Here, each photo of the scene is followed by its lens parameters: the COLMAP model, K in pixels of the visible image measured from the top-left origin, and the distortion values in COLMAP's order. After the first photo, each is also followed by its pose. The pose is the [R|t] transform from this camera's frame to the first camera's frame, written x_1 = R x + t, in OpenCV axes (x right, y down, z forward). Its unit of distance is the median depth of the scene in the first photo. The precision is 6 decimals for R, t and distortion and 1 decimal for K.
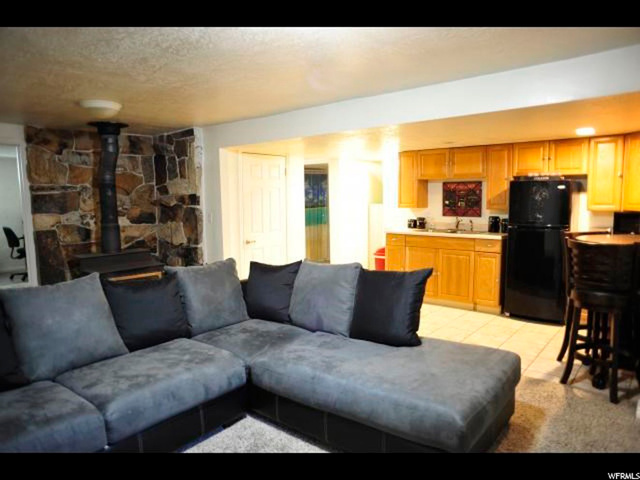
lens RADIAL K [[430.0, 0, 321.8], [0, 430.0, 240.2], [0, 0, 1]] dist [-0.056294, 0.004913]
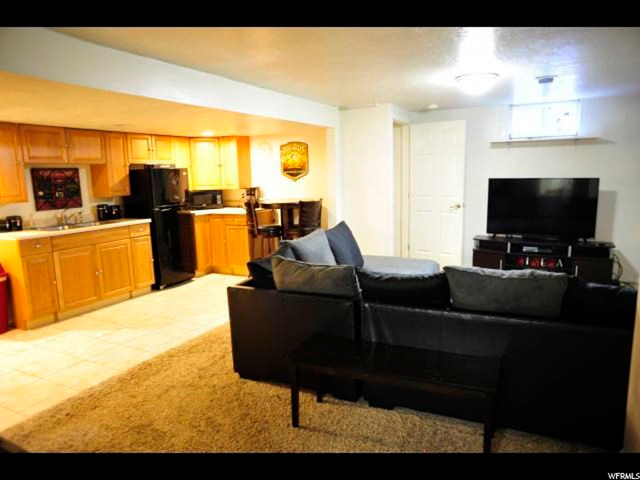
lens RADIAL K [[430.0, 0, 321.7], [0, 430.0, 240.8], [0, 0, 1]] dist [-0.056294, 0.004913]
pose [[-0.189142, -0.140393, 0.971862, -0.619755], [0.127083, 0.977903, 0.165999, -0.068485], [-0.973692, 0.154904, -0.167120, 0.660993]]
